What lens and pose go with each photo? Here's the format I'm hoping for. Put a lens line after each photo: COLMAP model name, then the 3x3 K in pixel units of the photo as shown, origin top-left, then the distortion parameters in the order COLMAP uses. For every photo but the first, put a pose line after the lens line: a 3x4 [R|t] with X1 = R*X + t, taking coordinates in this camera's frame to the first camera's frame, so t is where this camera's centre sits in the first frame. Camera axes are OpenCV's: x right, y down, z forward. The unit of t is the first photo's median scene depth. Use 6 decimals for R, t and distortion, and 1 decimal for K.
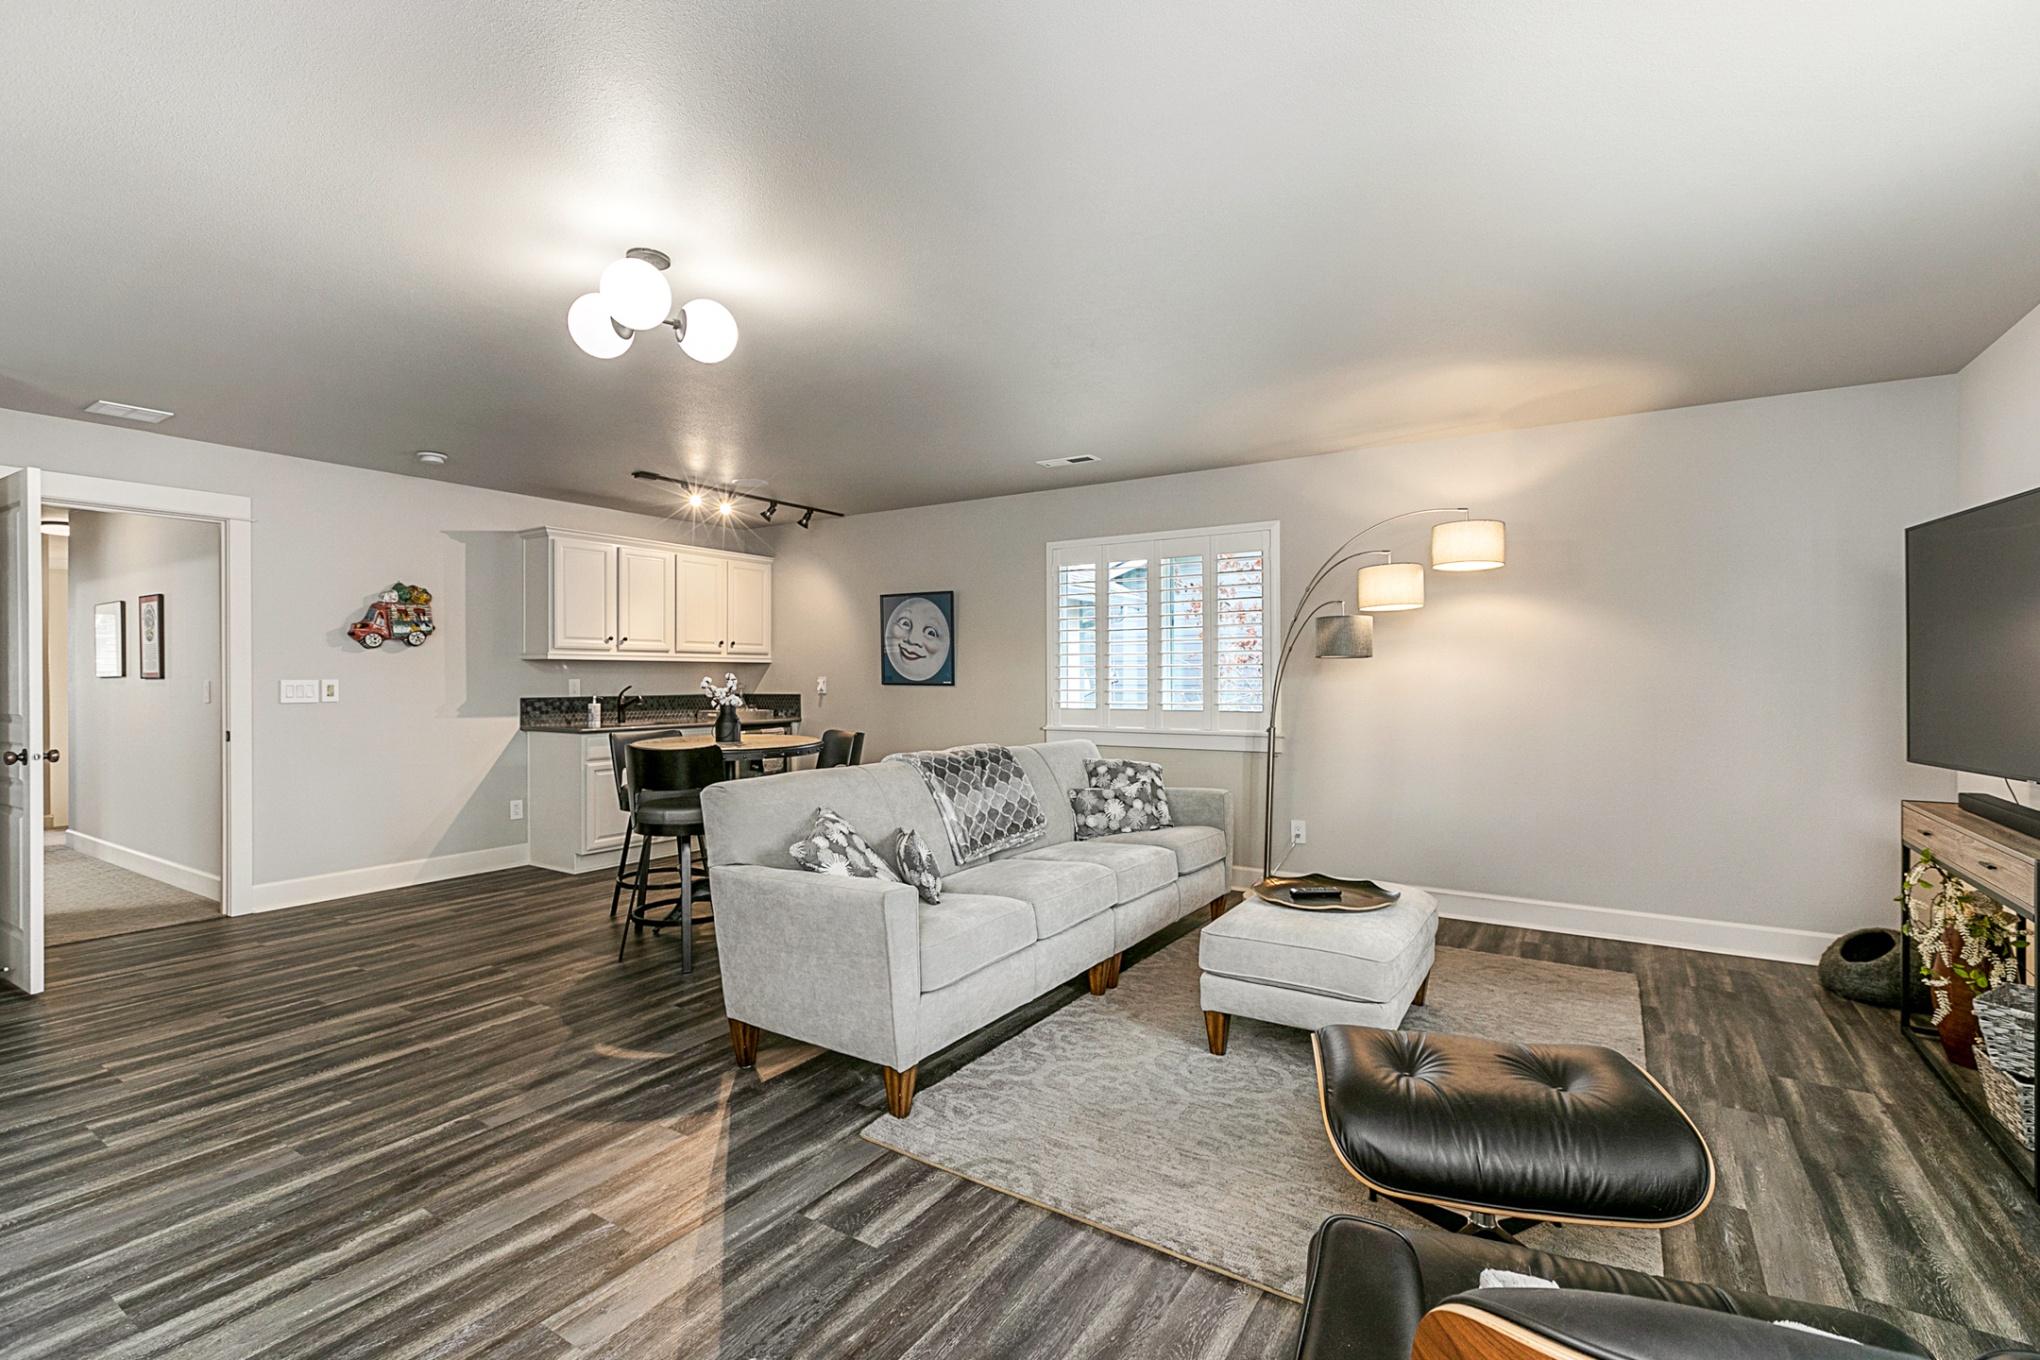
lens RADIAL K [[932.0, 0, 1038.3], [0, 932.0, 679.1], [0, 0, 1]] dist [0.004098, -0.001164]
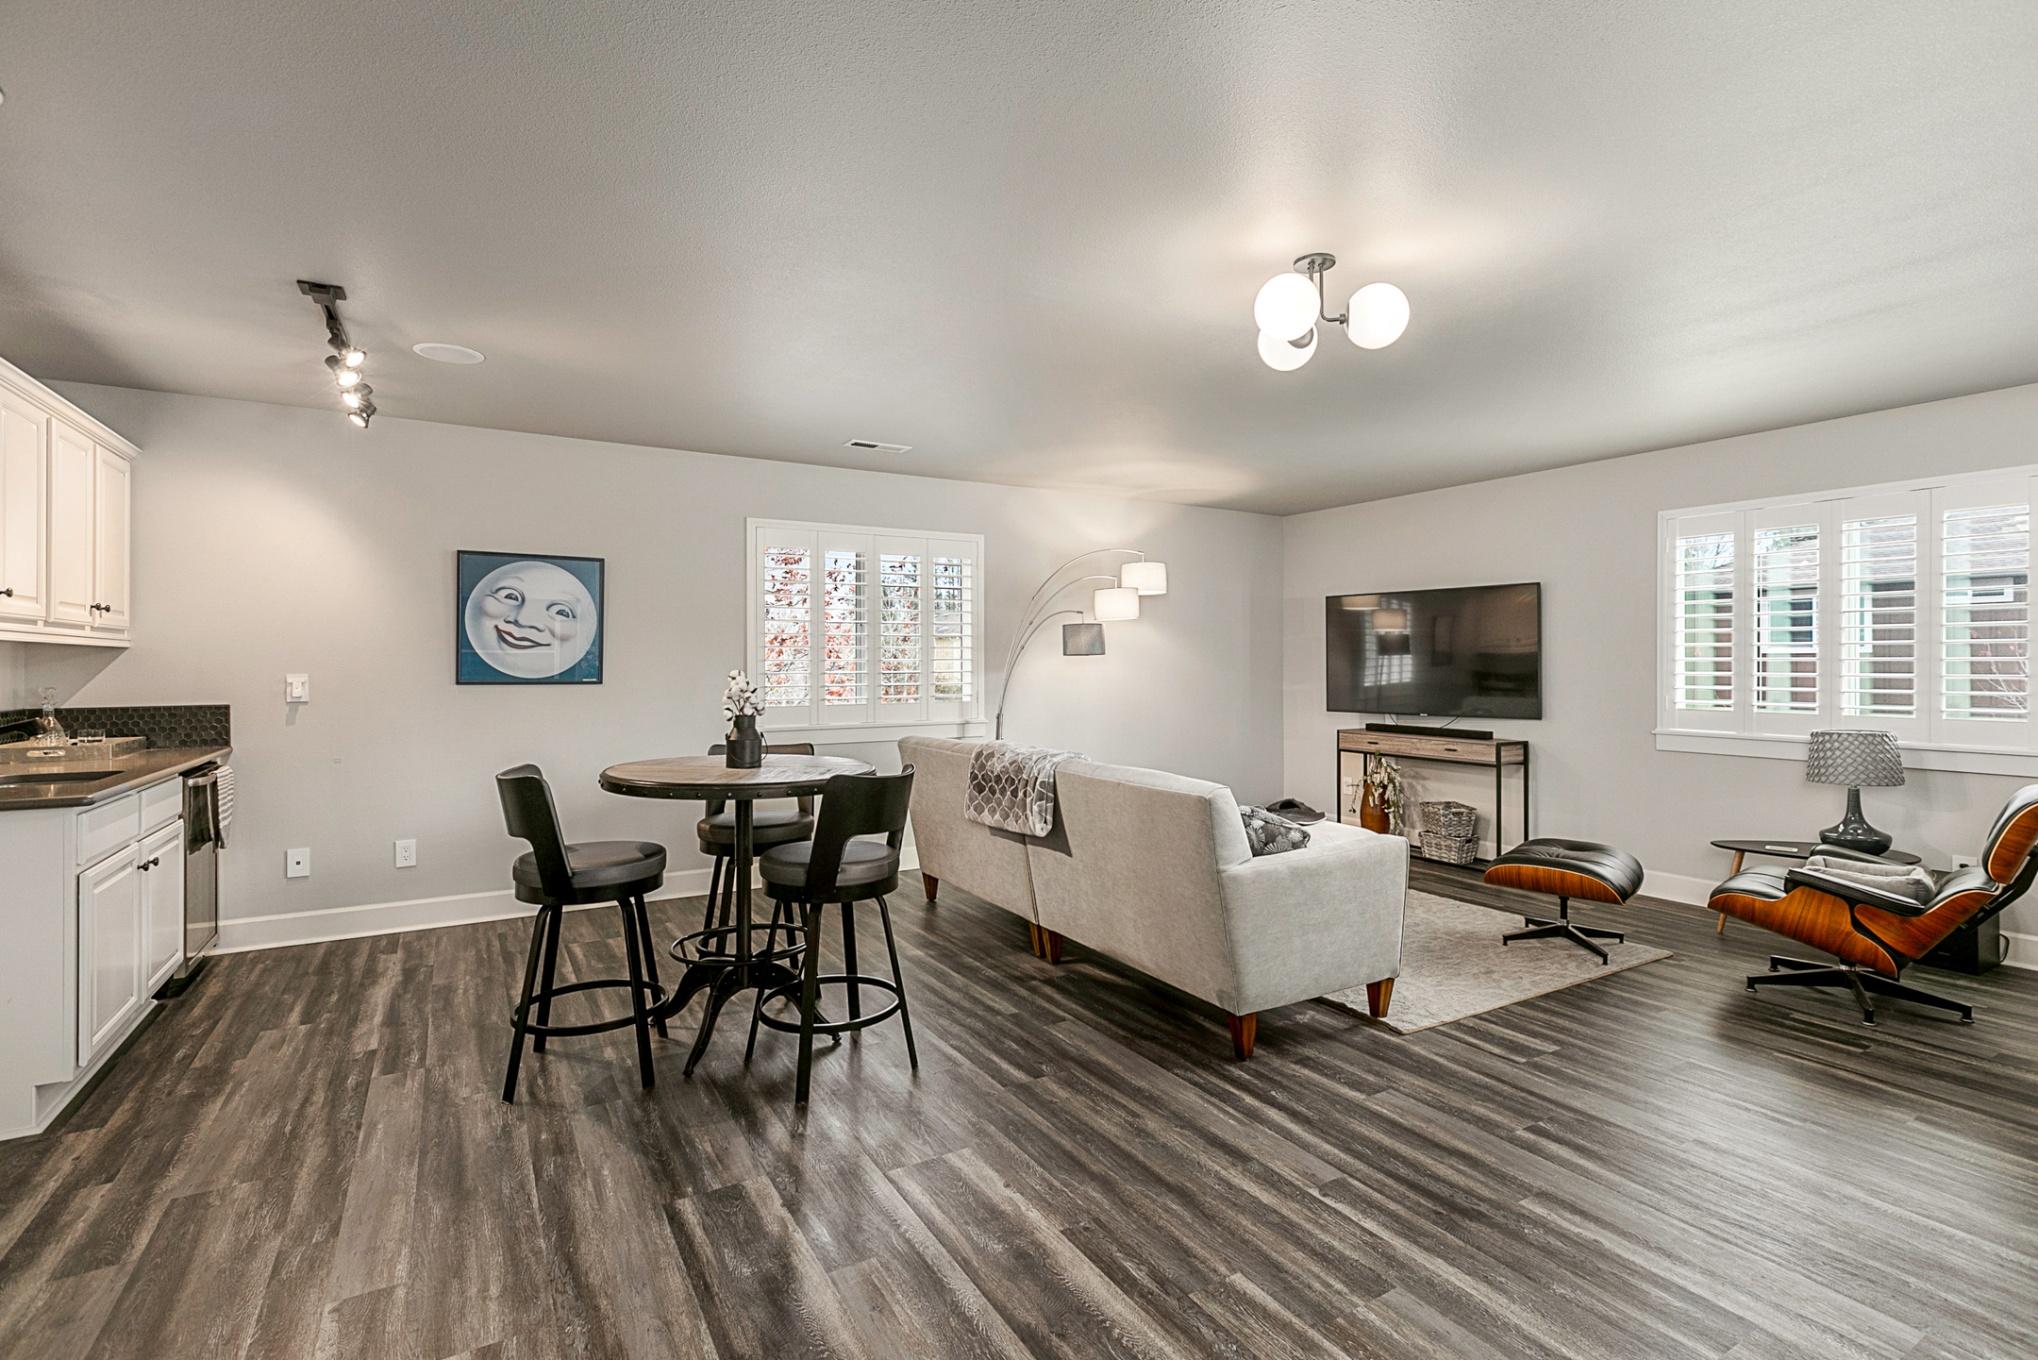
lens RADIAL K [[931.1, 0, 1038.4], [0, 931.1, 669.1], [0, 0, 1]] dist [0.004098, -0.001164]
pose [[0.446185, -0.008220, 0.894903, -1.294113], [0.002634, 0.999966, 0.007872, -0.020654], [-0.894937, -0.001155, 0.446191, 0.727456]]
